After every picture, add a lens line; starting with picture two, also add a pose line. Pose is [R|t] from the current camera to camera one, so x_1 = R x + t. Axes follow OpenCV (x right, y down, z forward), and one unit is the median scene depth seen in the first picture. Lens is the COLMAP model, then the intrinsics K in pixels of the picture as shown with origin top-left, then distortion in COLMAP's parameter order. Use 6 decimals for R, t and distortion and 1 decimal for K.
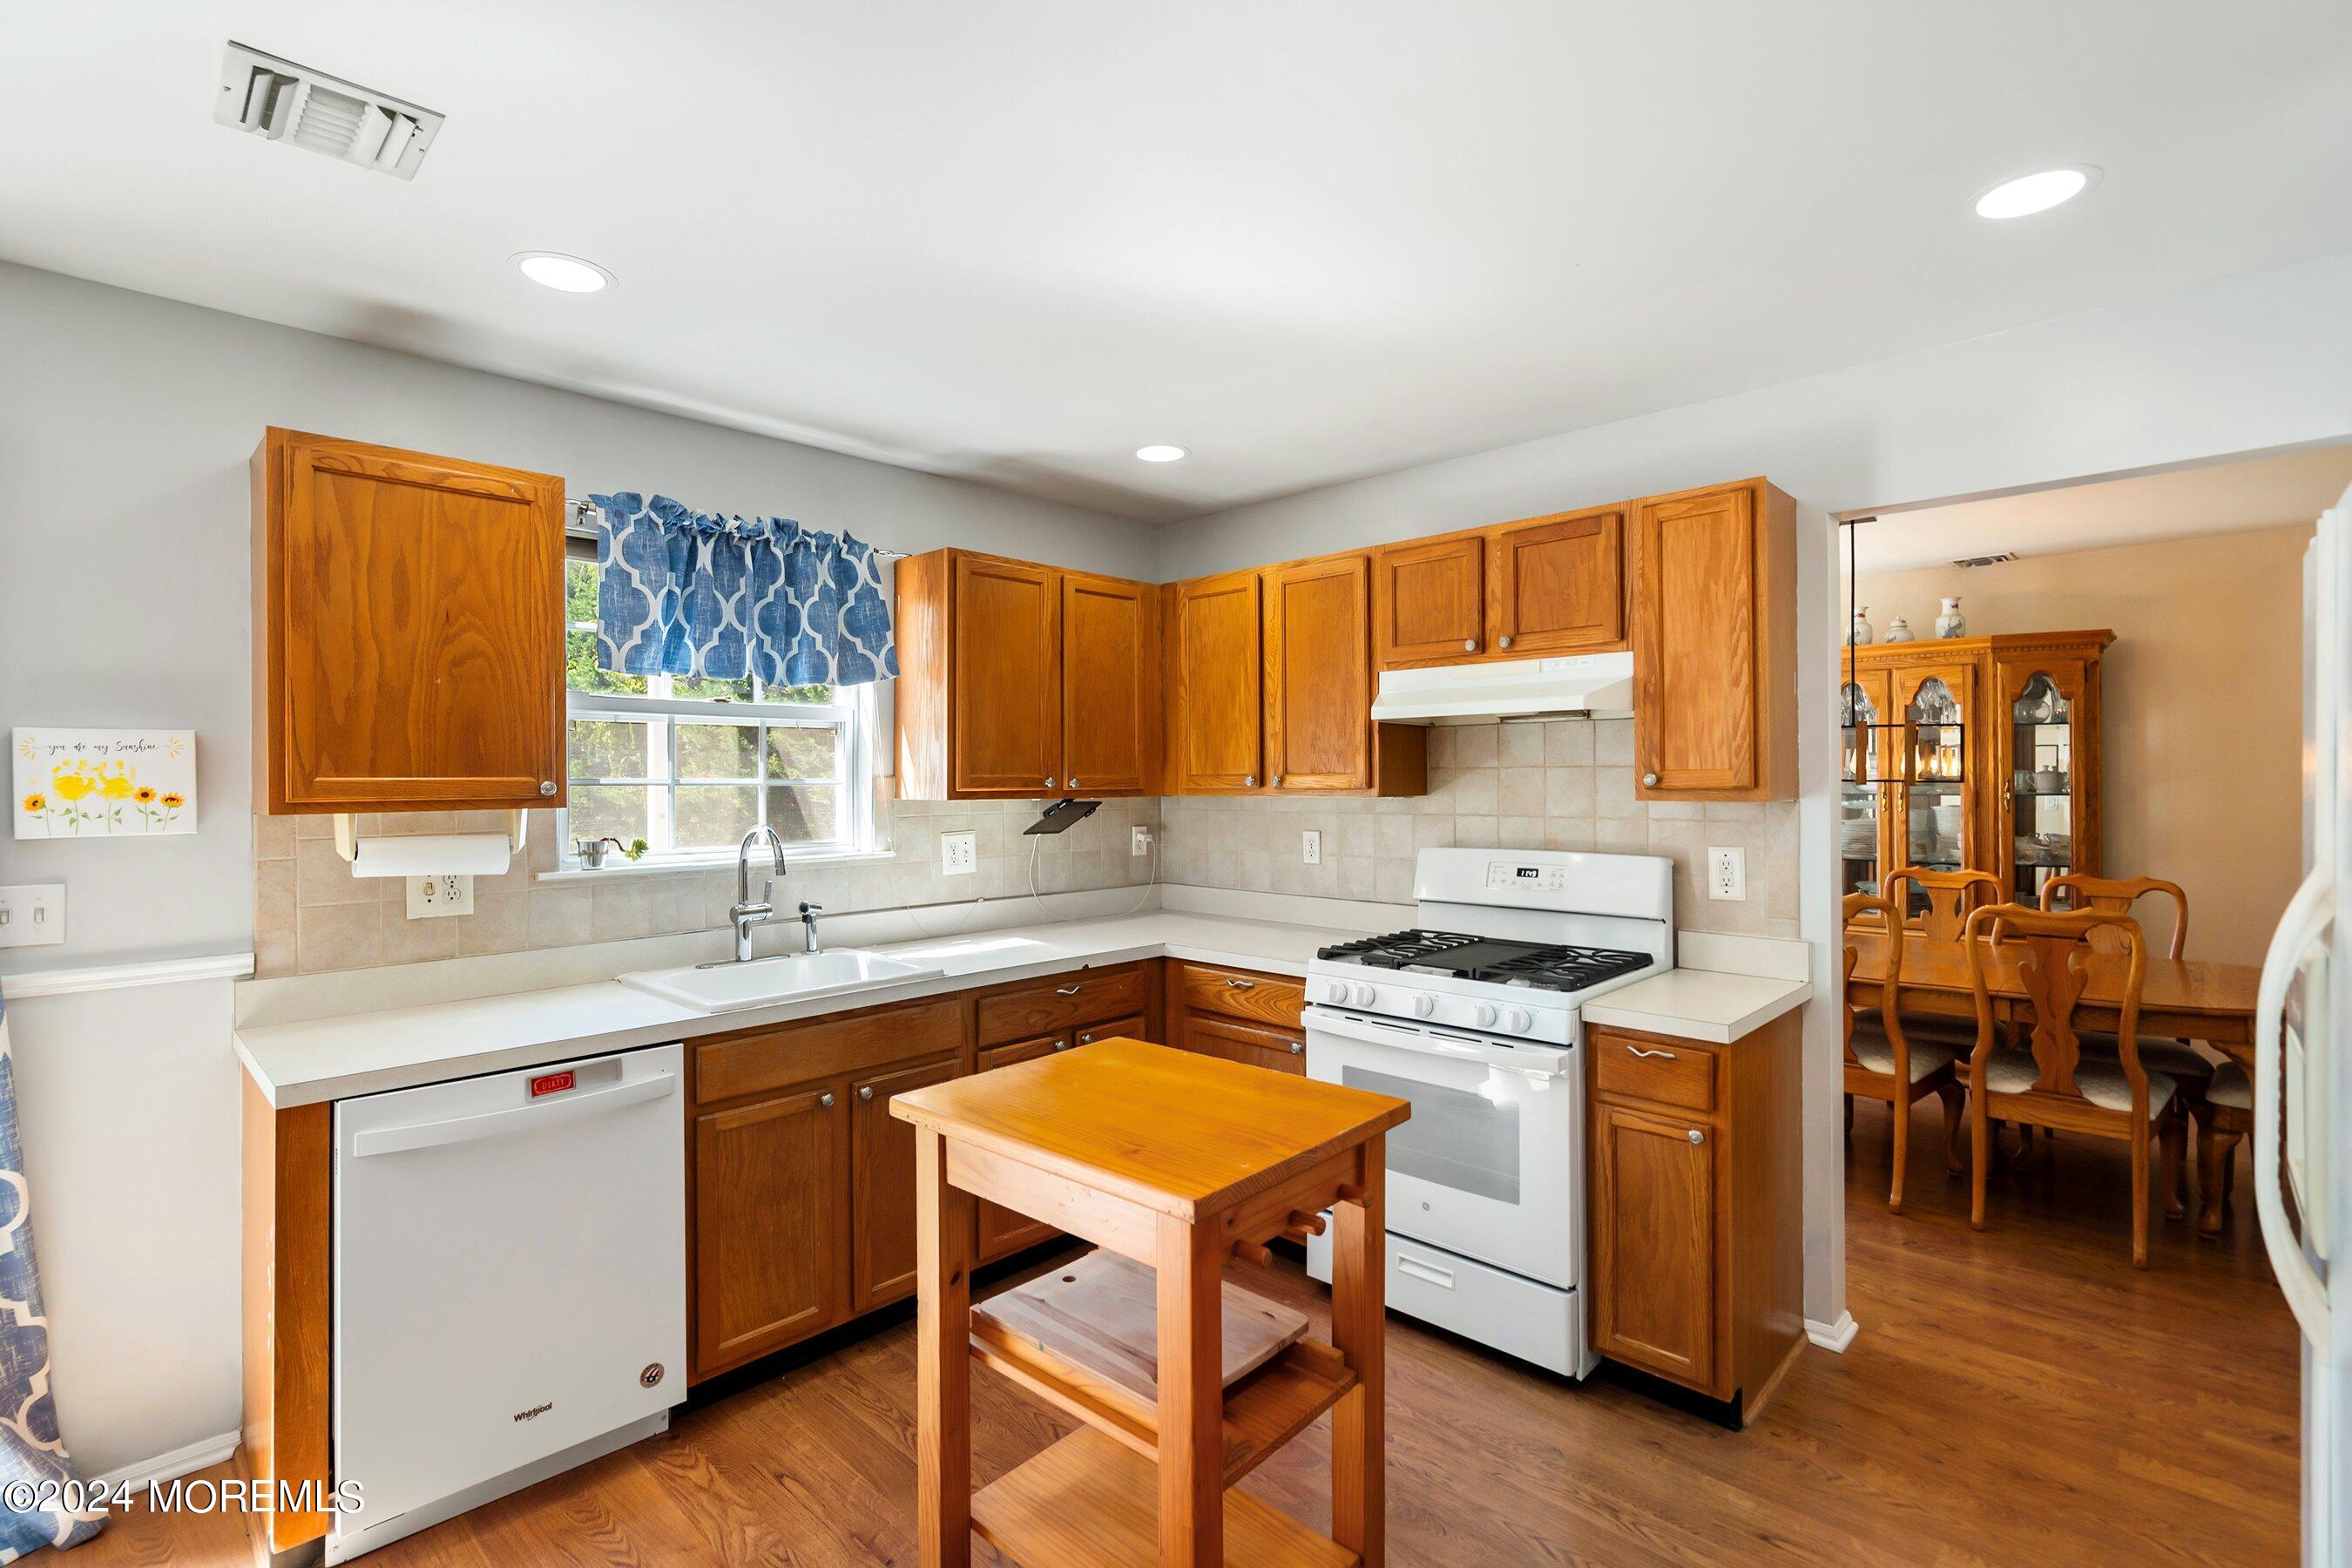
lens RADIAL K [[1096.6, 0, 1171.7], [0, 1096.6, 775.5], [0, 0, 1]] dist [0.002808, 0.001661]
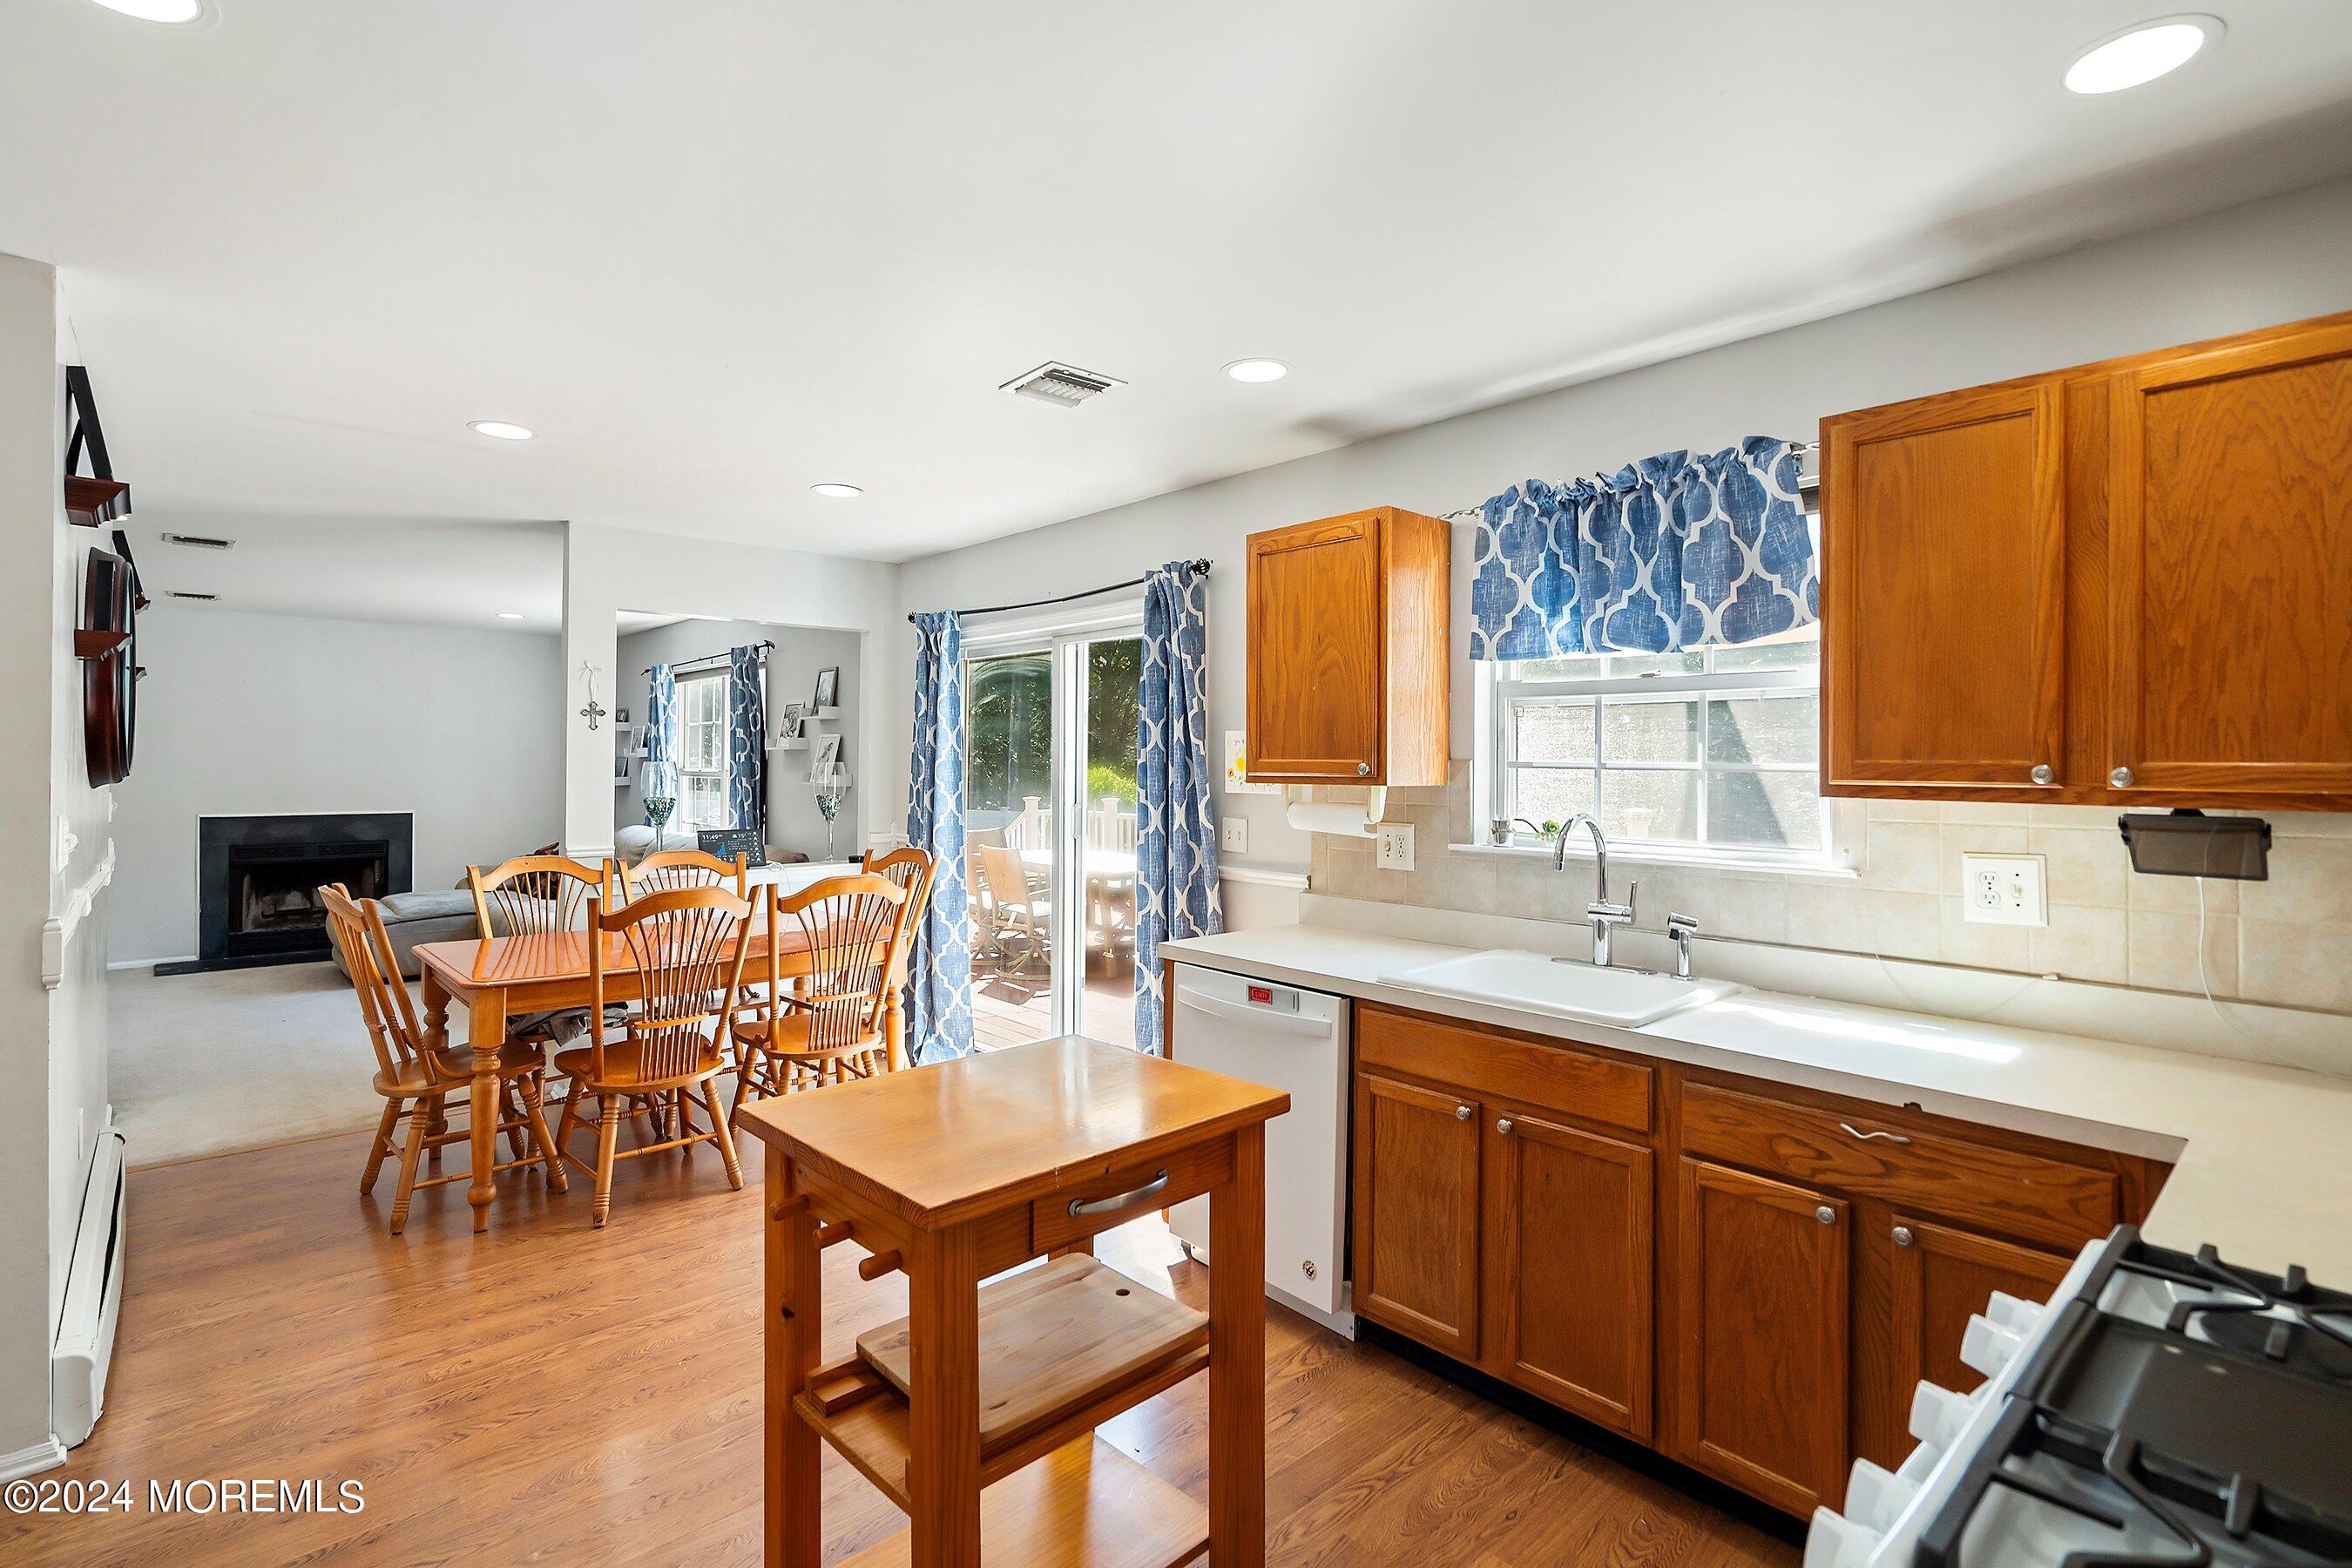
lens RADIAL K [[1096.6, 0, 1165.7], [0, 1096.6, 766.9], [0, 0, 1]] dist [0.002808, 0.001661]
pose [[-0.073604, 0.008022, -0.997255, 0.522531], [-0.003876, 0.999958, 0.008330, 0.000299], [0.997280, 0.004478, -0.073570, 0.694442]]
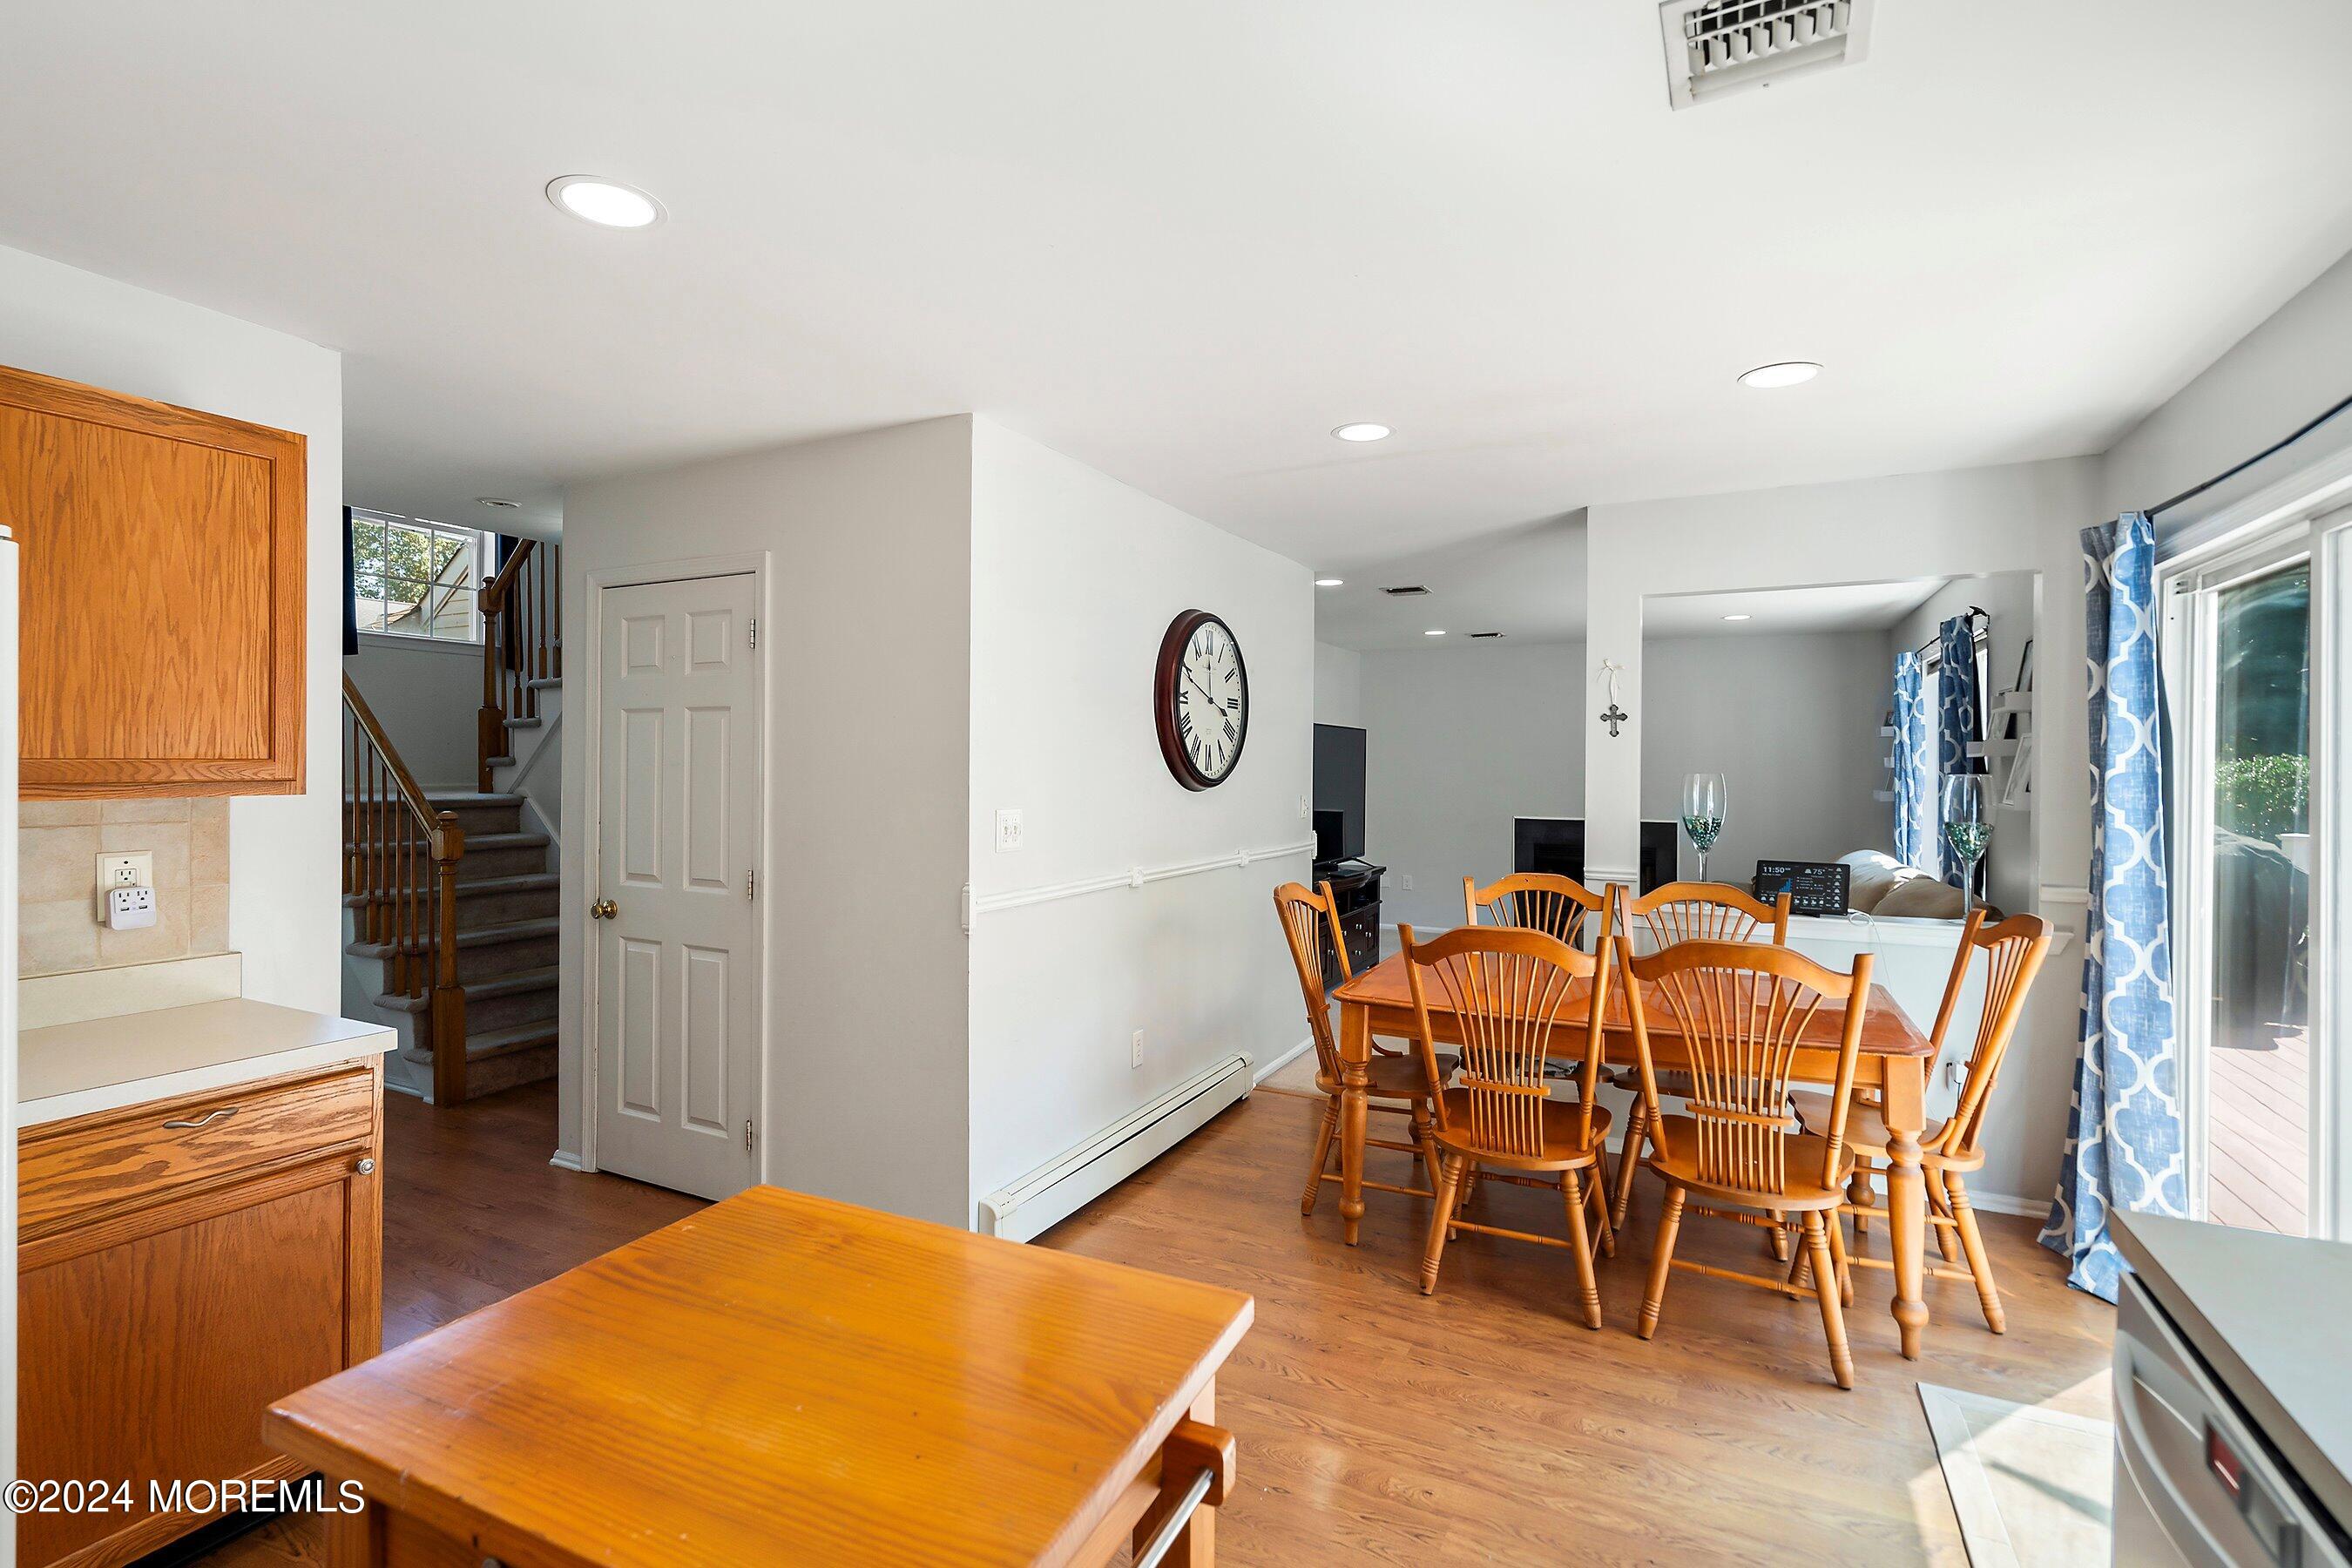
lens RADIAL K [[1096.6, 0, 1175.8], [0, 1096.6, 772.8], [0, 0, 1]] dist [0.002808, 0.001661]
pose [[-0.955464, 0.000633, -0.295107, -0.020825], [-0.001542, 0.999973, 0.007139, 0.000195], [0.295103, 0.007276, -0.955438, 0.915455]]
